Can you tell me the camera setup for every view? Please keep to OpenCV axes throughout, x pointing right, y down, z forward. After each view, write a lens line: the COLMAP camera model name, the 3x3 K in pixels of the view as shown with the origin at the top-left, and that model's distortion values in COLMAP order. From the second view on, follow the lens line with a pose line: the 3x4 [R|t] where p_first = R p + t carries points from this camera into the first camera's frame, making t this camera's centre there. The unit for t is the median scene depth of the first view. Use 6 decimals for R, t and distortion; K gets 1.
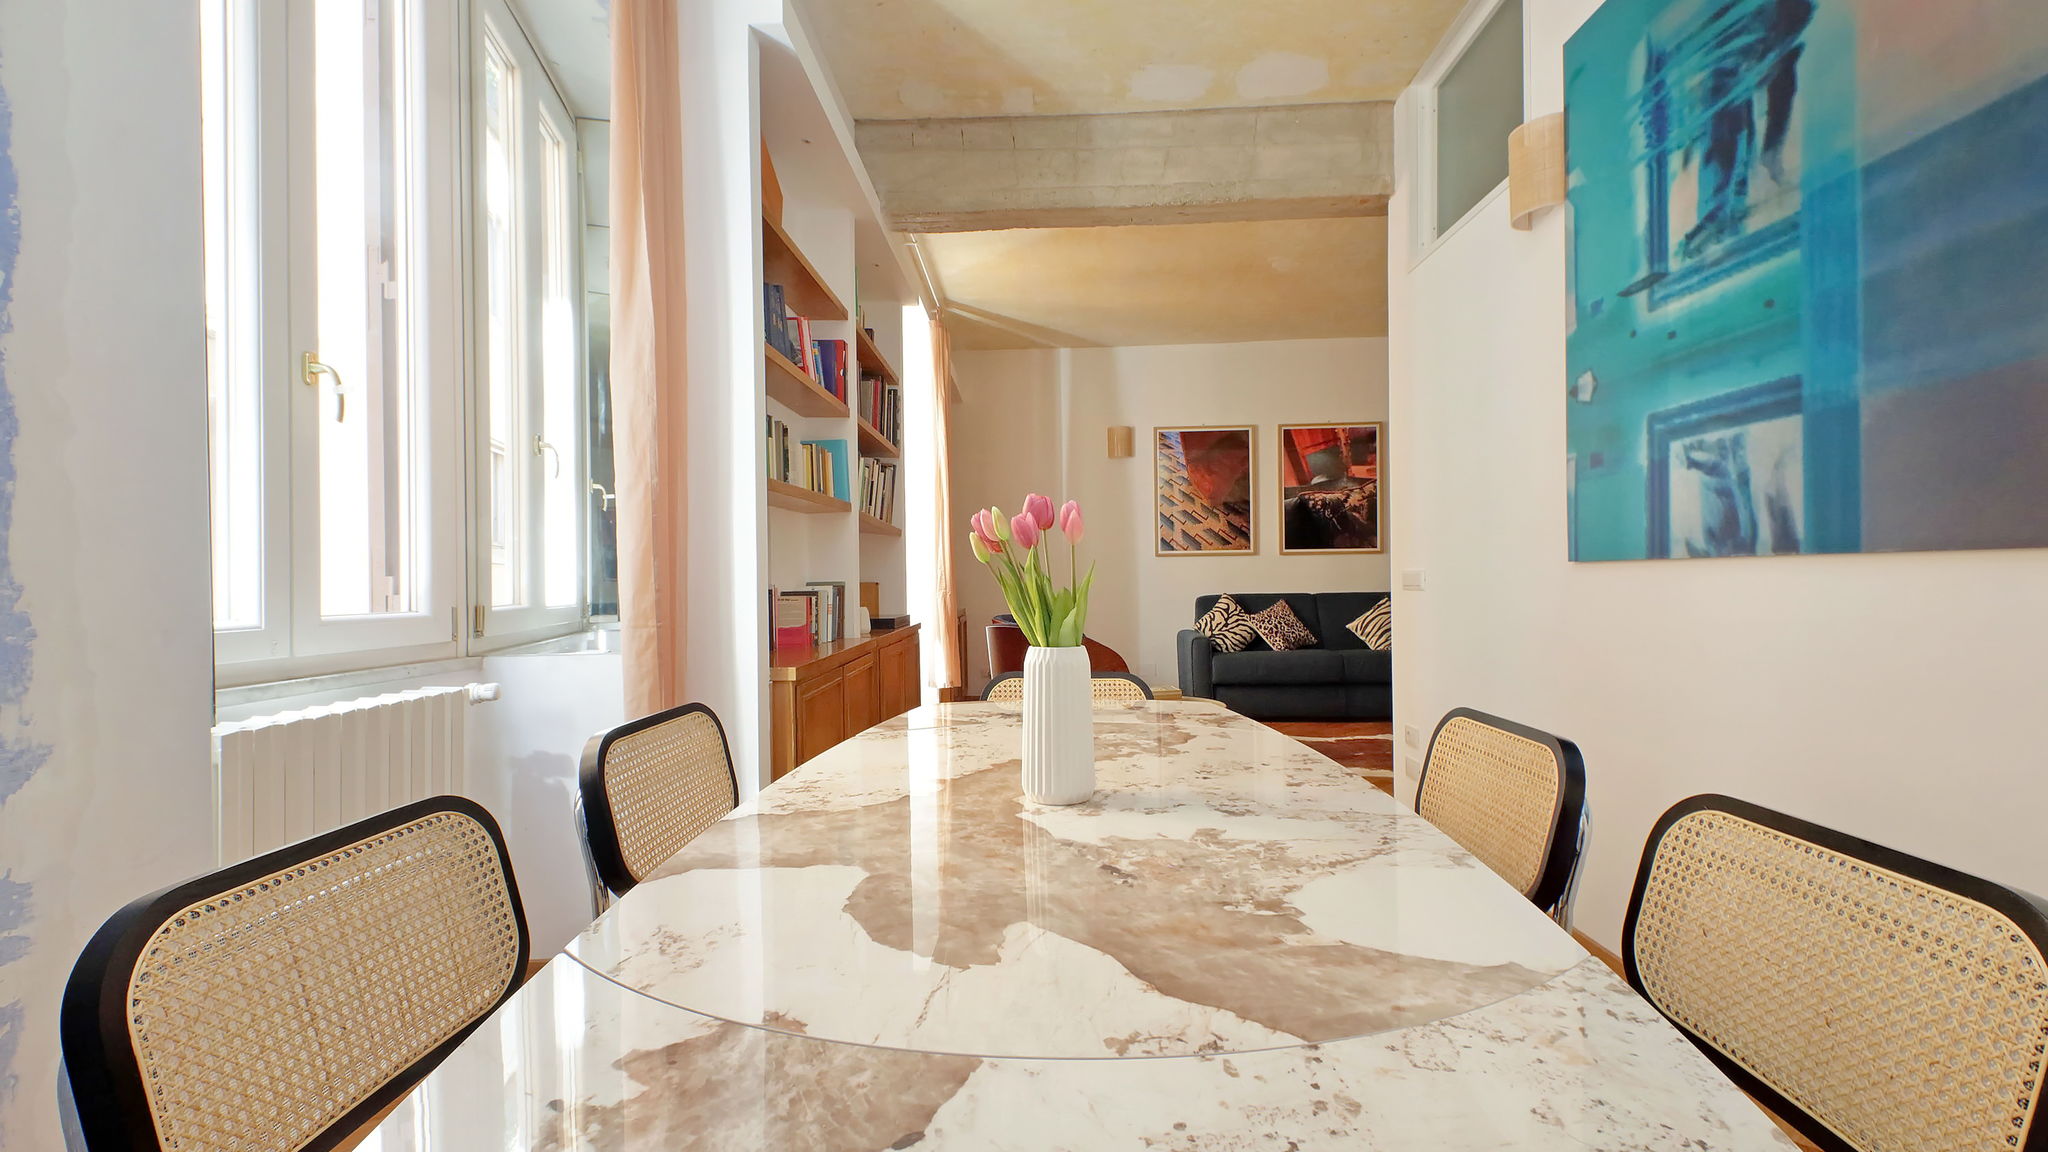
lens RADIAL K [[849.8, 0, 1015.6], [0, 849.8, 587.3], [0, 0, 1]] dist [0.023732, 0.000133]
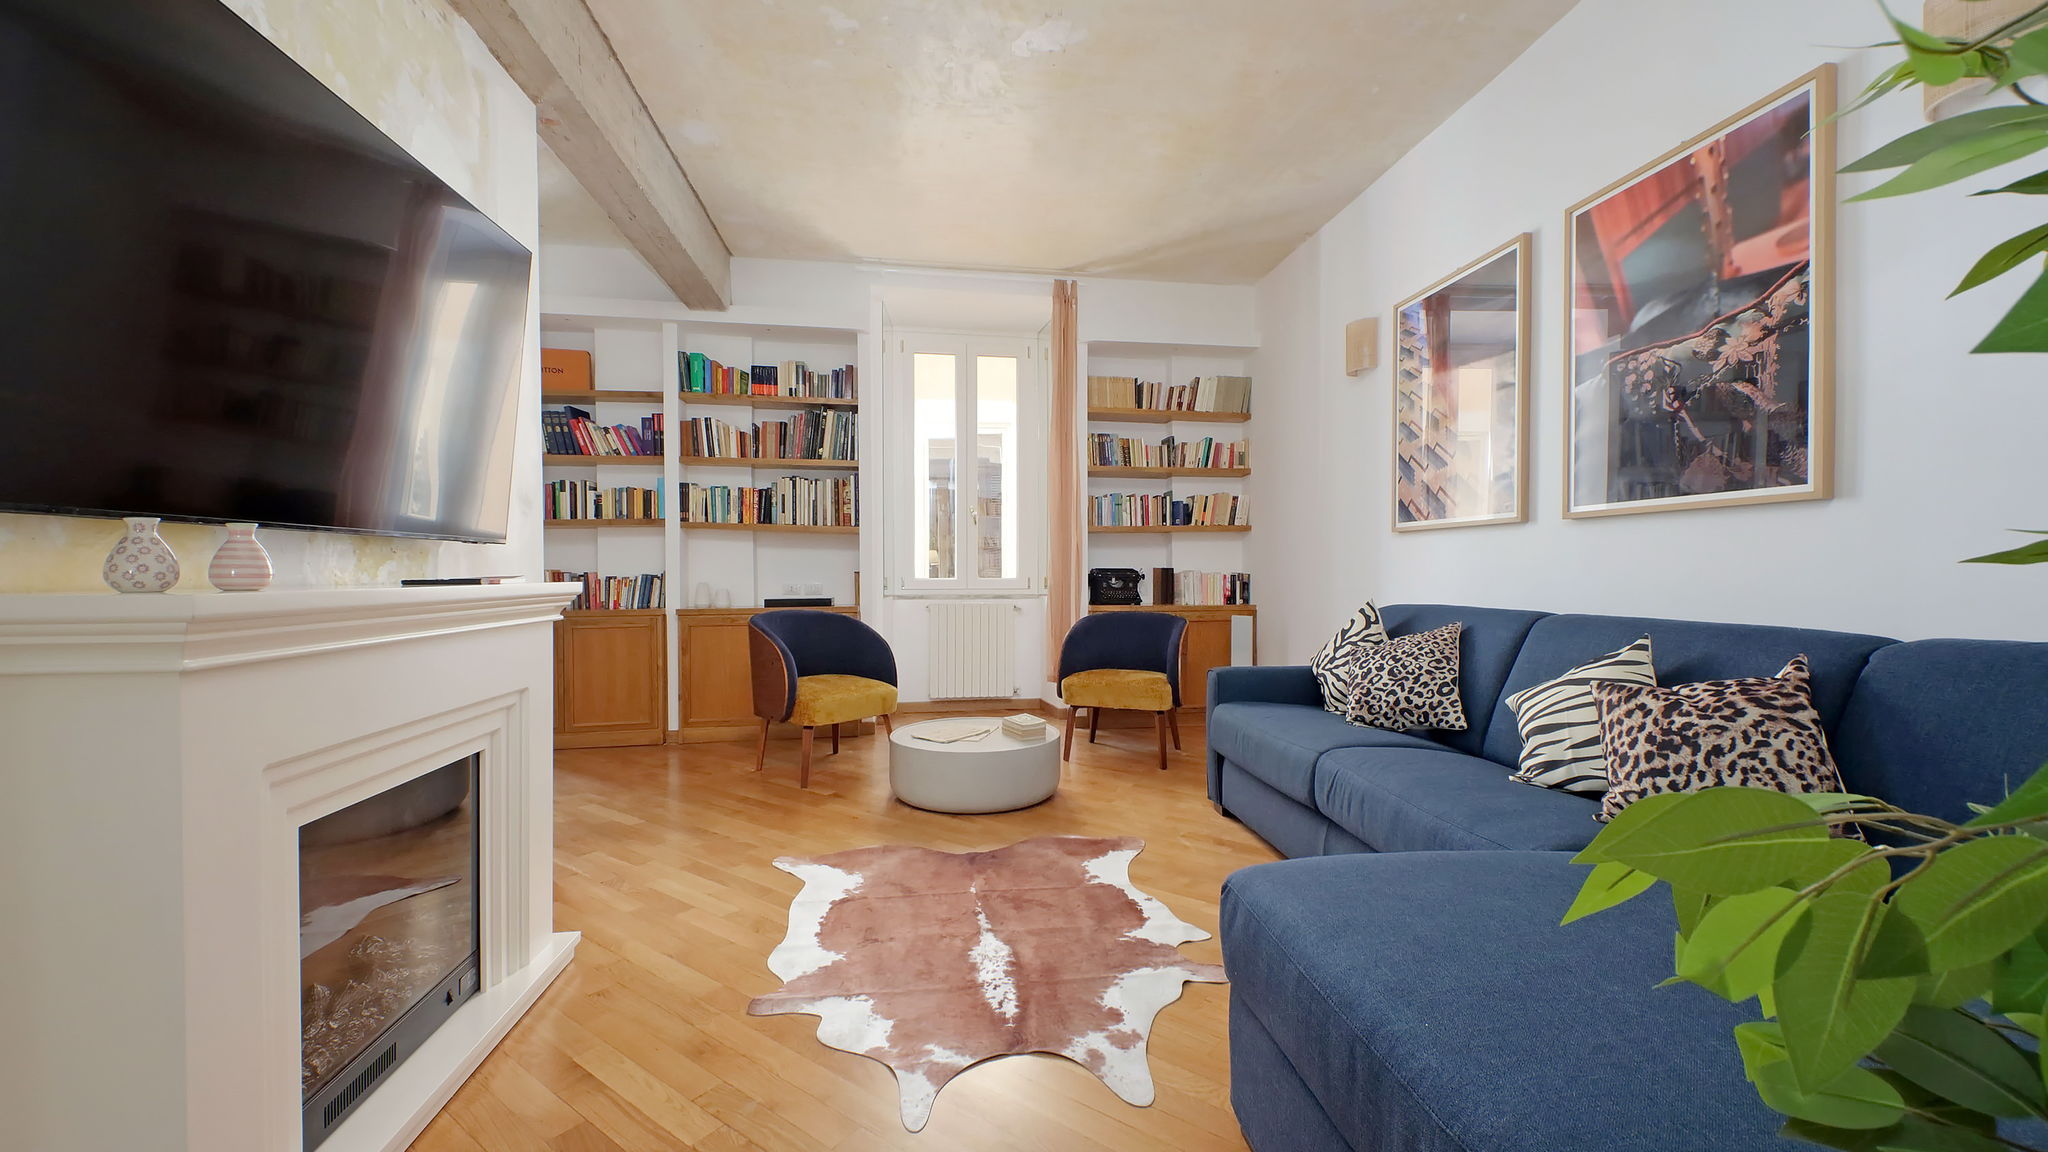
lens RADIAL K [[779.6, 0, 1036.3], [0, 779.6, 584.4], [0, 0, 1]] dist [0.012933, -0.002298]
pose [[0.216895, 0.032222, -0.975663, 0.643017], [-0.008308, 0.999480, 0.031162, -0.015942], [0.976160, 0.001347, 0.217050, 0.665501]]
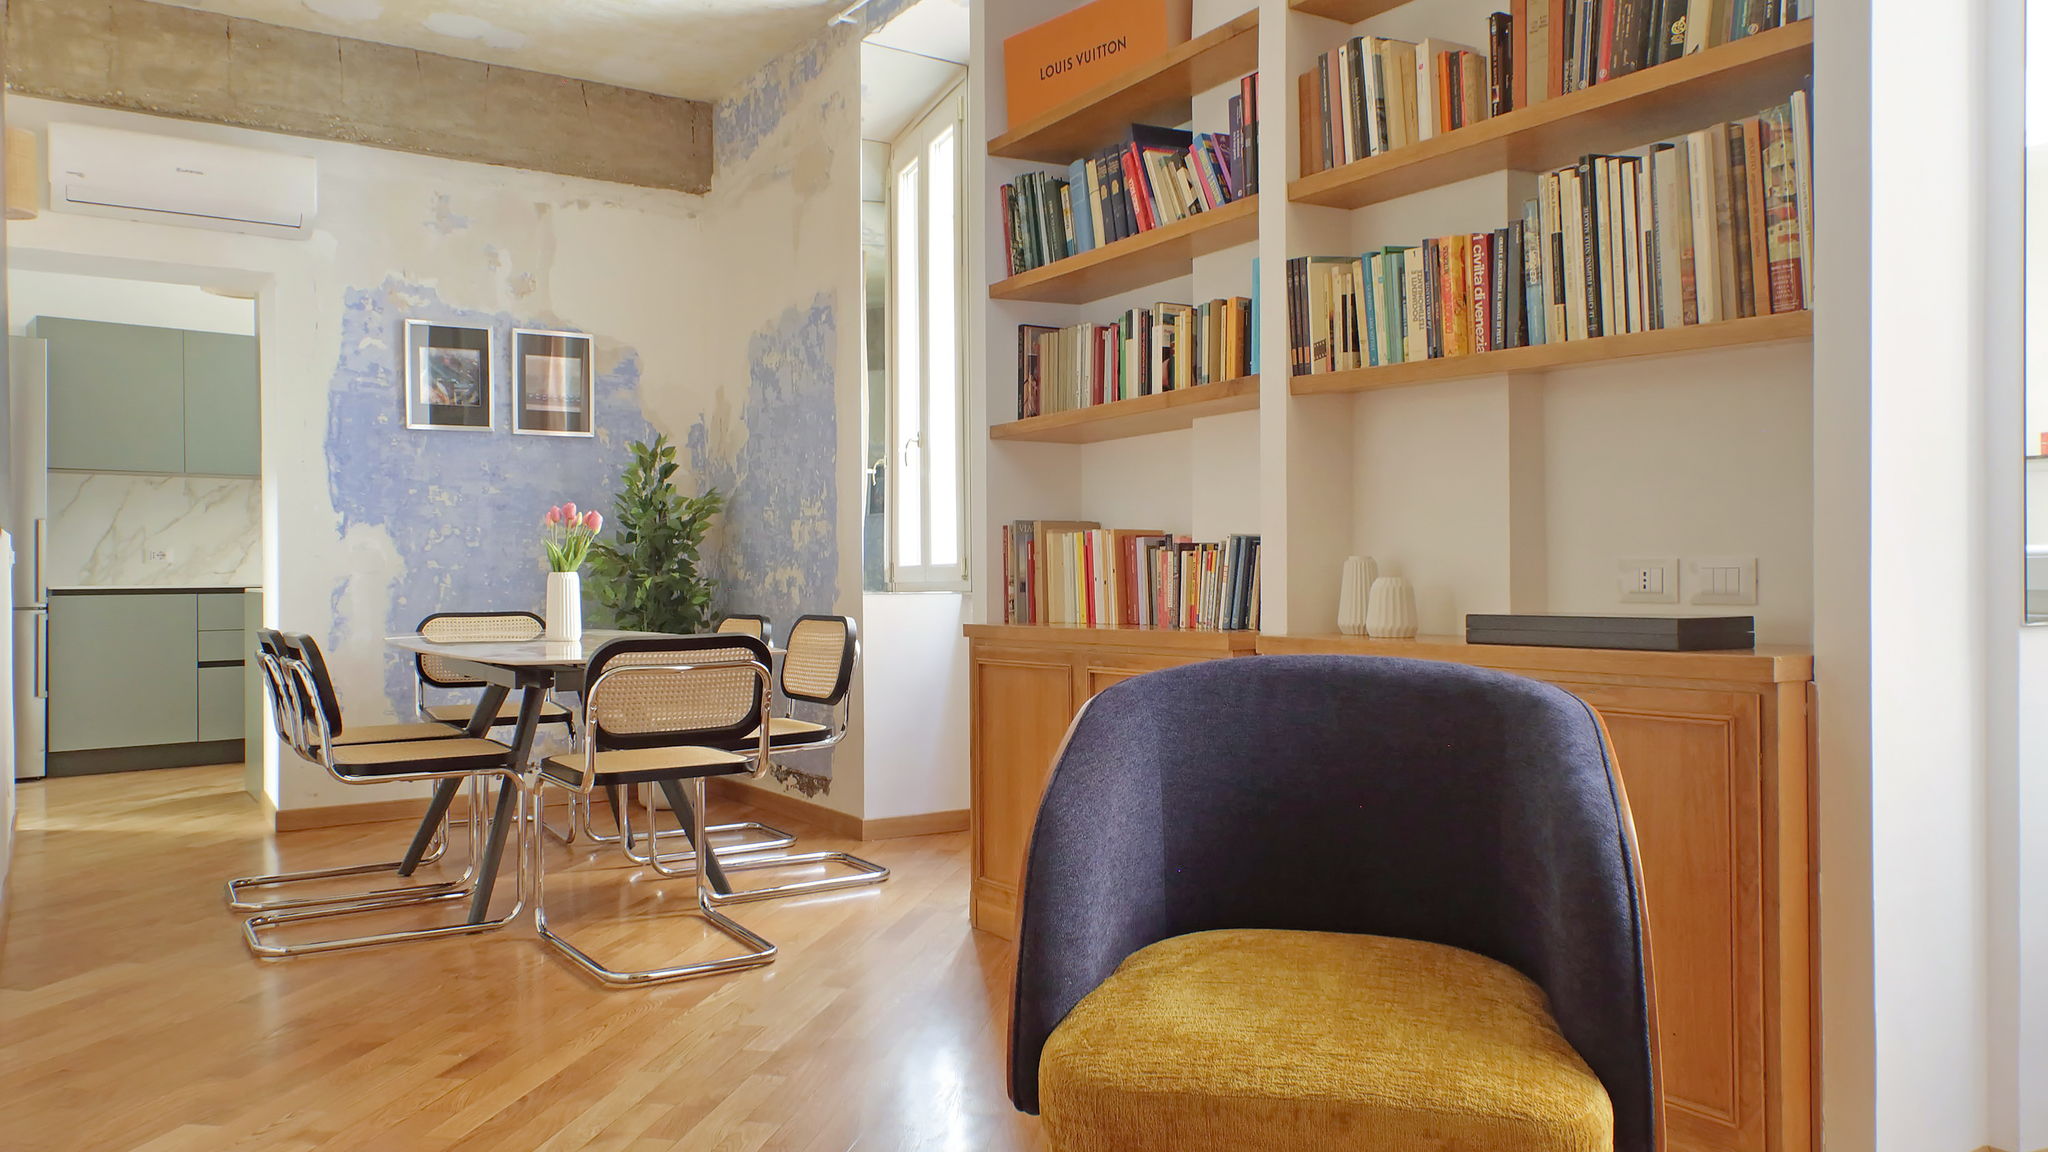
lens RADIAL K [[1467.1, 0, 1005.6], [0, 1467.1, 579.1], [0, 0, 1]] dist [0.047558, -0.002638]
pose [[-0.805548, 0.019179, -0.592220, 0.231248], [0.007932, 0.999735, 0.021588, 0.003005], [0.592477, 0.012693, -0.805487, 0.811071]]
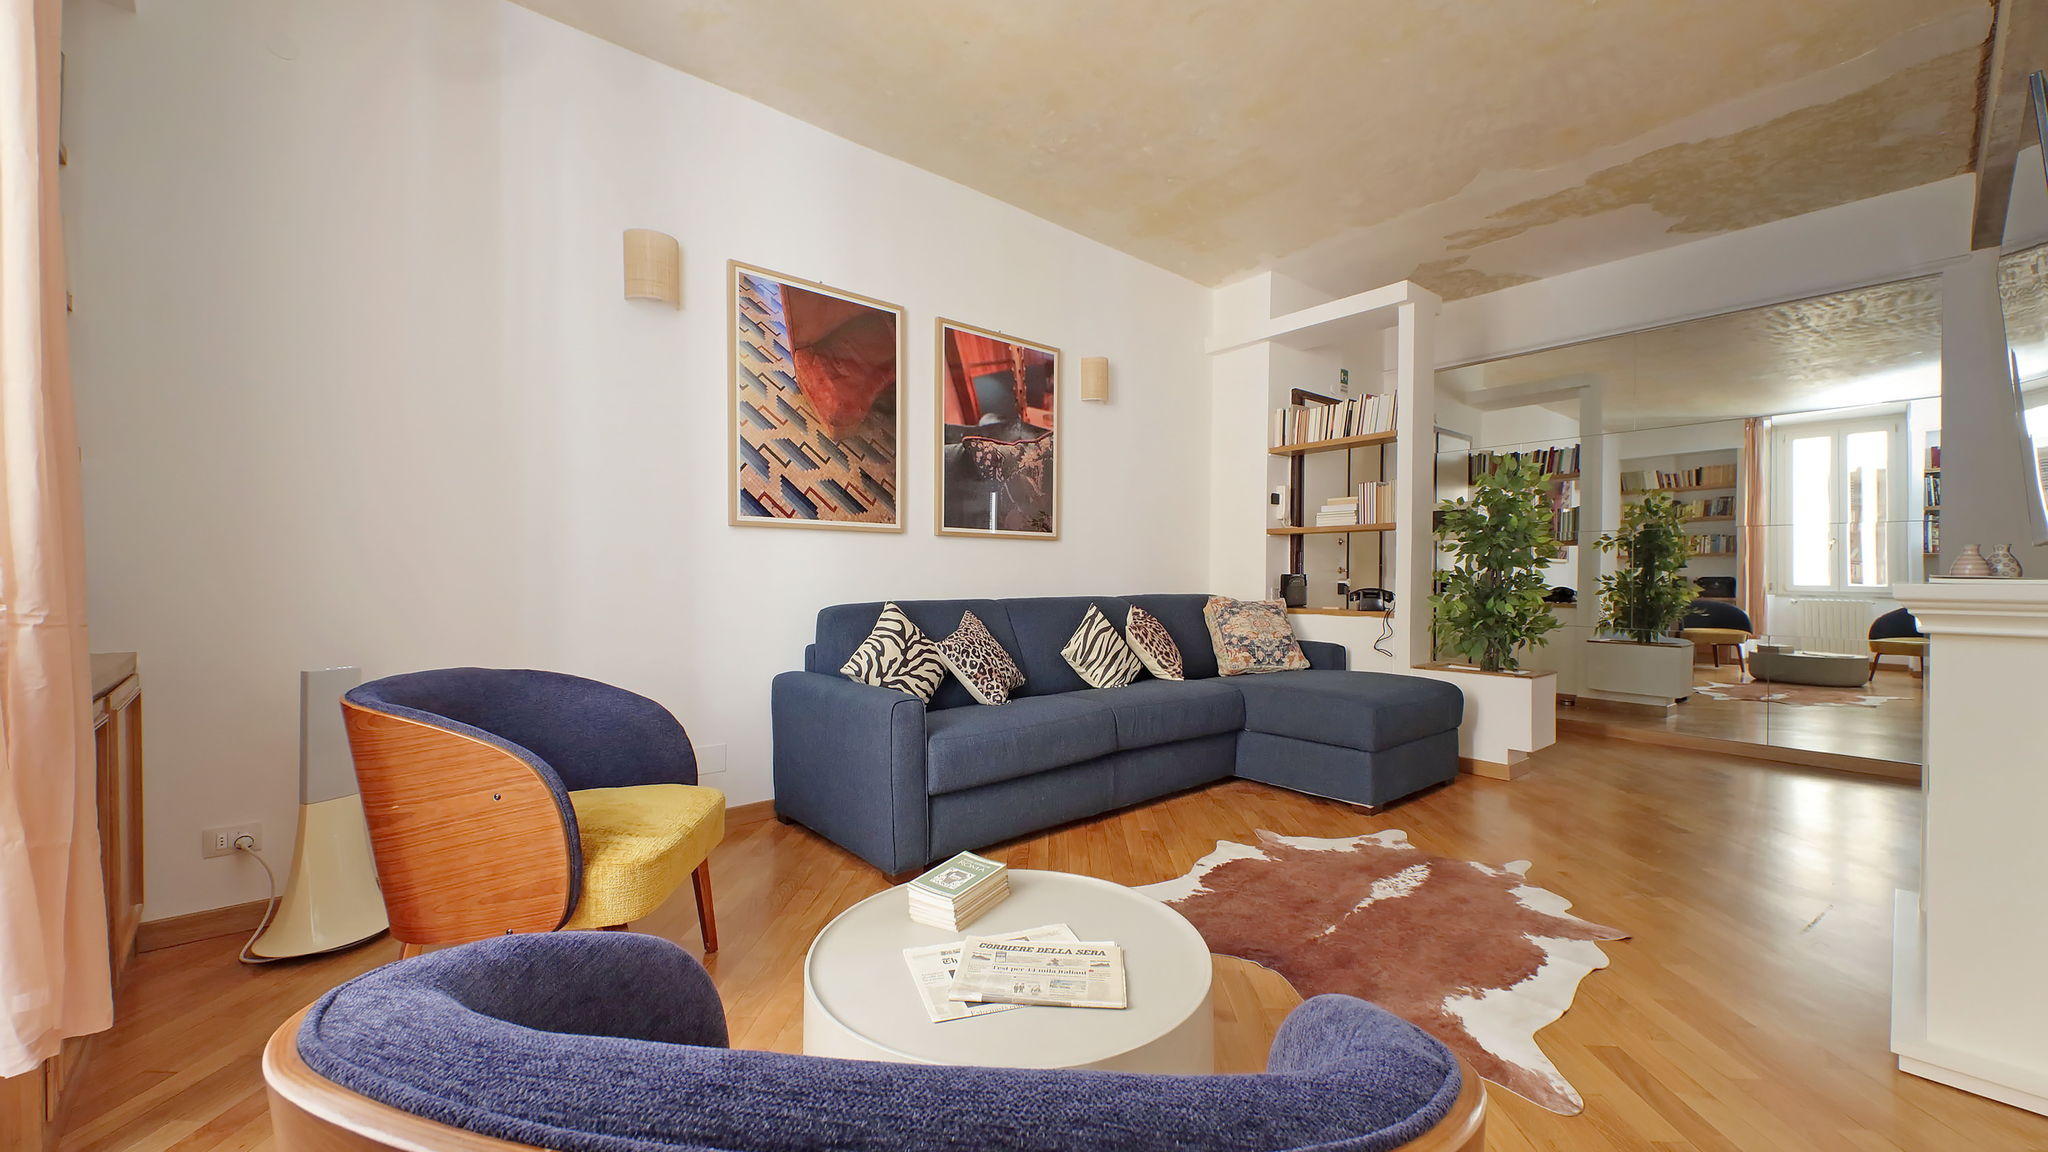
lens RADIAL K [[779.6, 0, 1011.5], [0, 779.6, 586.6], [0, 0, 1]] dist [0.012933, -0.002298]
pose [[0.714430, 0.007779, 0.699663, -0.035736], [-0.008978, 0.999958, -0.001950, -0.001589], [-0.699649, -0.004888, 0.714470, 0.577573]]
